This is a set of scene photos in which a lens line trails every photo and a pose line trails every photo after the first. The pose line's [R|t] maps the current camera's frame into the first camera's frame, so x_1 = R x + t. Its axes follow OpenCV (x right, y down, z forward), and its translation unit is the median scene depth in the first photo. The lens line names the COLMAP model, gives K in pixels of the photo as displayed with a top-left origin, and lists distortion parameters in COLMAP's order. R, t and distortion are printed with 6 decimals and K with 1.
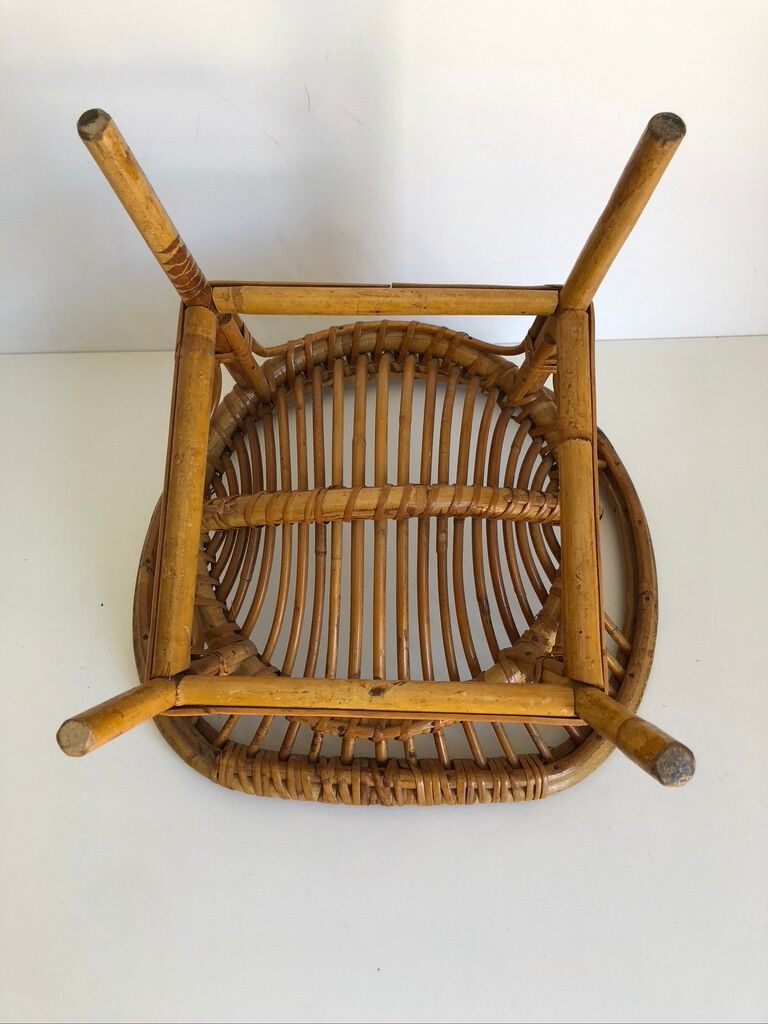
lens RADIAL K [[844.2, 0, 386.8], [0, 844.2, 513.7], [0, 0, 1]] dist [0.026711, -0.042902]
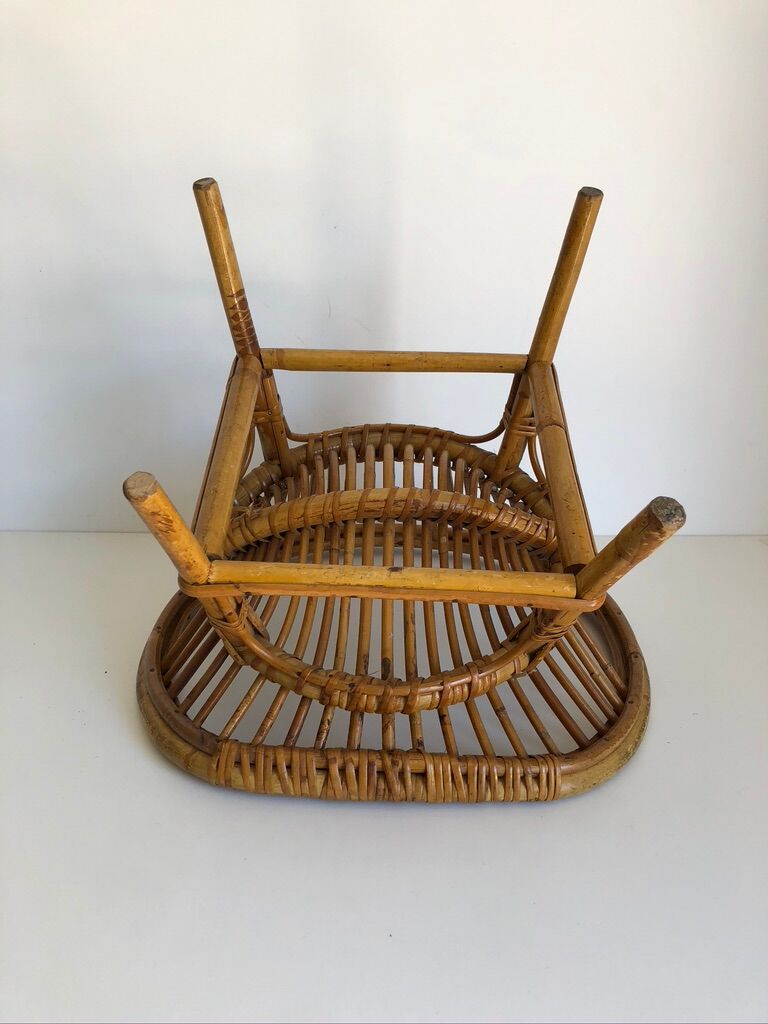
lens RADIAL K [[844.2, 0, 377.3], [0, 844.2, 533.1], [0, 0, 1]] dist [0.026711, -0.042902]
pose [[0.999335, 0.022625, 0.028584, -0.053866], [-0.004180, 0.850042, -0.526698, 0.600334], [-0.036214, 0.526229, 0.849572, 0.039905]]
